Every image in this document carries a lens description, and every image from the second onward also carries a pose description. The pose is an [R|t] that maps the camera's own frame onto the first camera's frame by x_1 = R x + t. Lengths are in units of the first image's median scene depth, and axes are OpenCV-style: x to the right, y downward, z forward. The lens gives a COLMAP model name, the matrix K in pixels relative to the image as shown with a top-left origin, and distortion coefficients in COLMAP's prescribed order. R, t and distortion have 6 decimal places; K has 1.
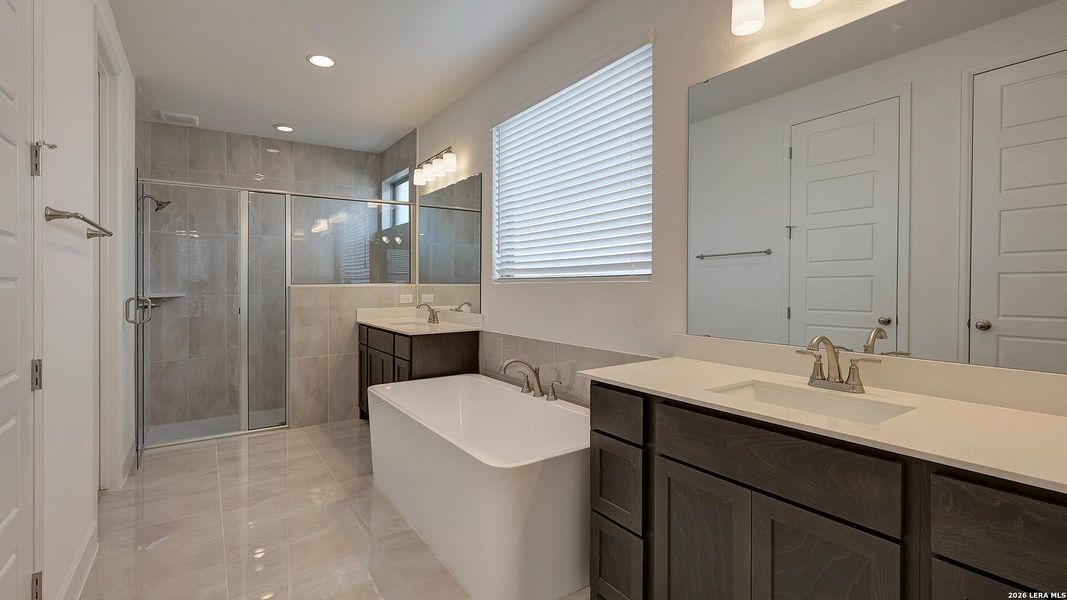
lens RADIAL K [[478.7, 0, 535.1], [0, 478.7, 288.3], [0, 0, 1]] dist [-0.001067, 0.000352]
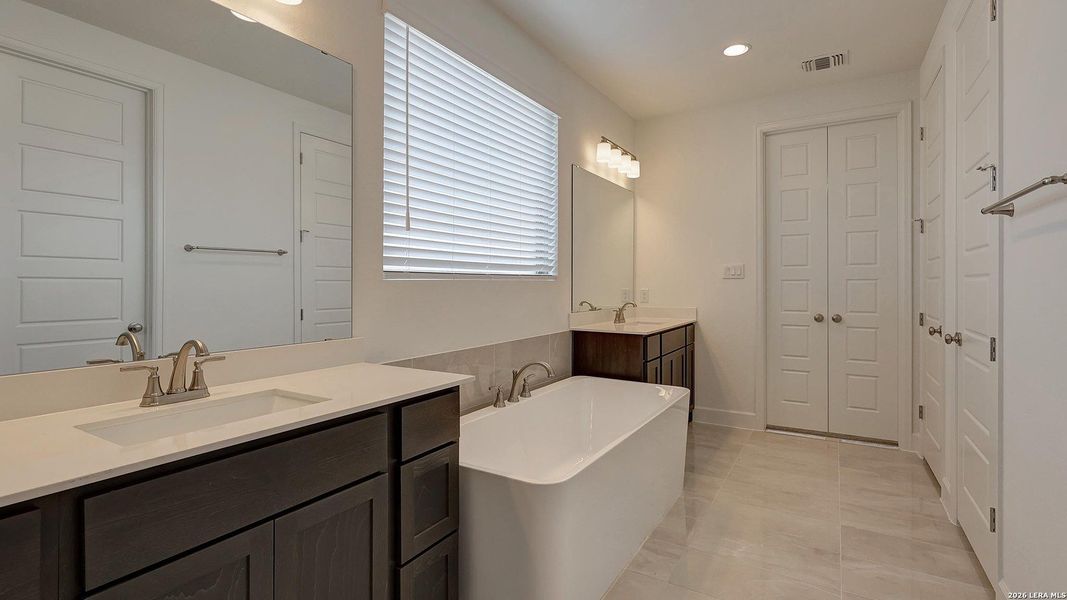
lens RADIAL K [[478.7, 0, 541.7], [0, 478.7, 292.9], [0, 0, 1]] dist [-0.001067, 0.000352]
pose [[-0.413512, -0.007476, 0.910468, -0.820208], [0.009991, 0.999869, 0.012748, 0.002232], [-0.910444, 0.014368, -0.413383, 1.259424]]
